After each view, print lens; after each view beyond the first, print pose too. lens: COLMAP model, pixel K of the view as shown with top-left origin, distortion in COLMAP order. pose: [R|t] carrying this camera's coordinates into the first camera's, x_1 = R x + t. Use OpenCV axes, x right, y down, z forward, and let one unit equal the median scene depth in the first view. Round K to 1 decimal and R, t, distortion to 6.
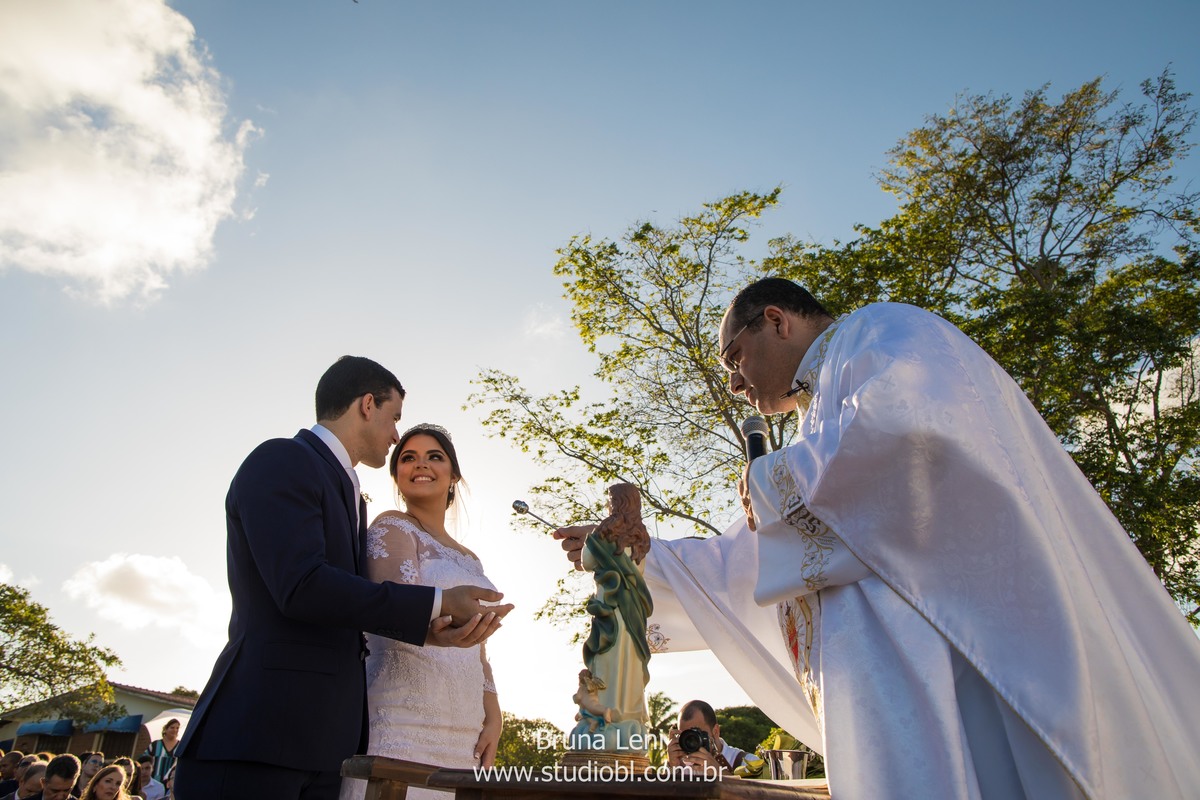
lens RADIAL K [[836.3, 0, 600.0], [0, 836.3, 400.0], [0, 0, 1]] dist [-0.042762, 0.055380]
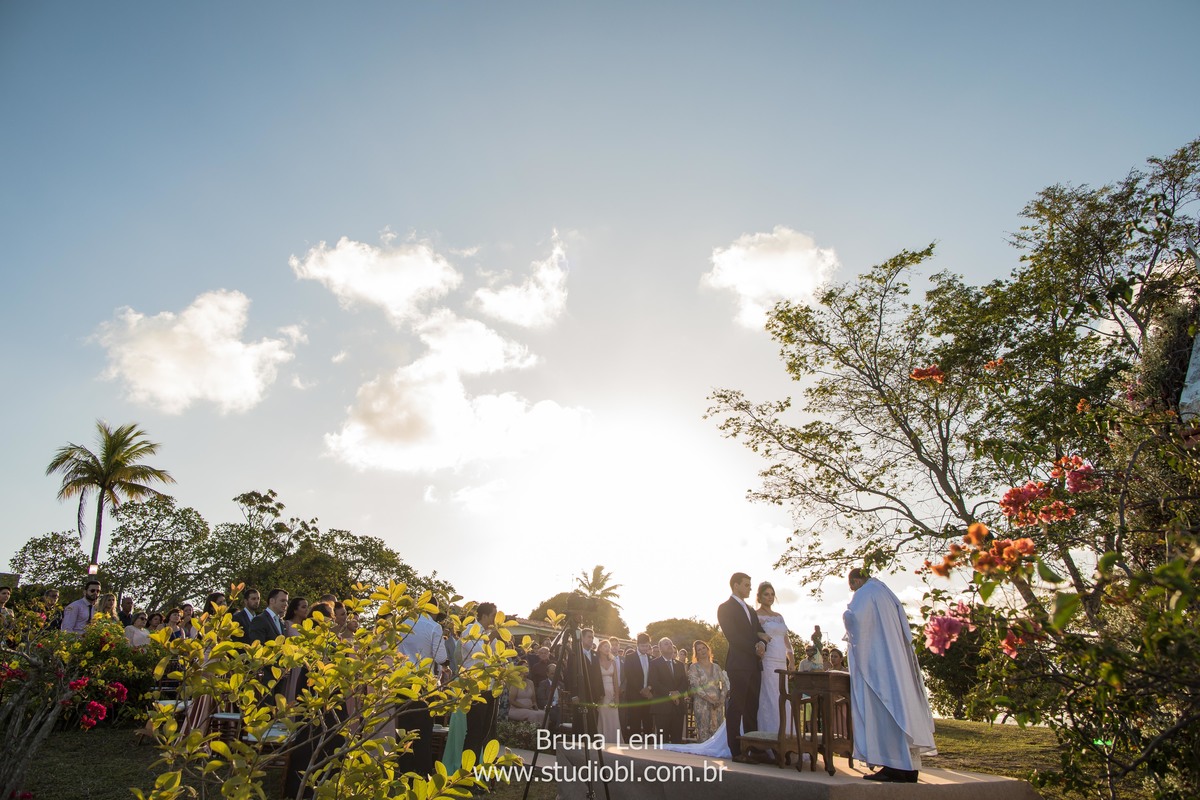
lens RADIAL K [[836.3, 0, 600.0], [0, 836.3, 400.0], [0, 0, 1]] dist [-0.042762, 0.055380]
pose [[0.967364, -0.090342, -0.236739, -0.002529], [0.121362, 0.985341, 0.119895, -0.219400], [0.222437, -0.144713, 0.964147, -0.380693]]
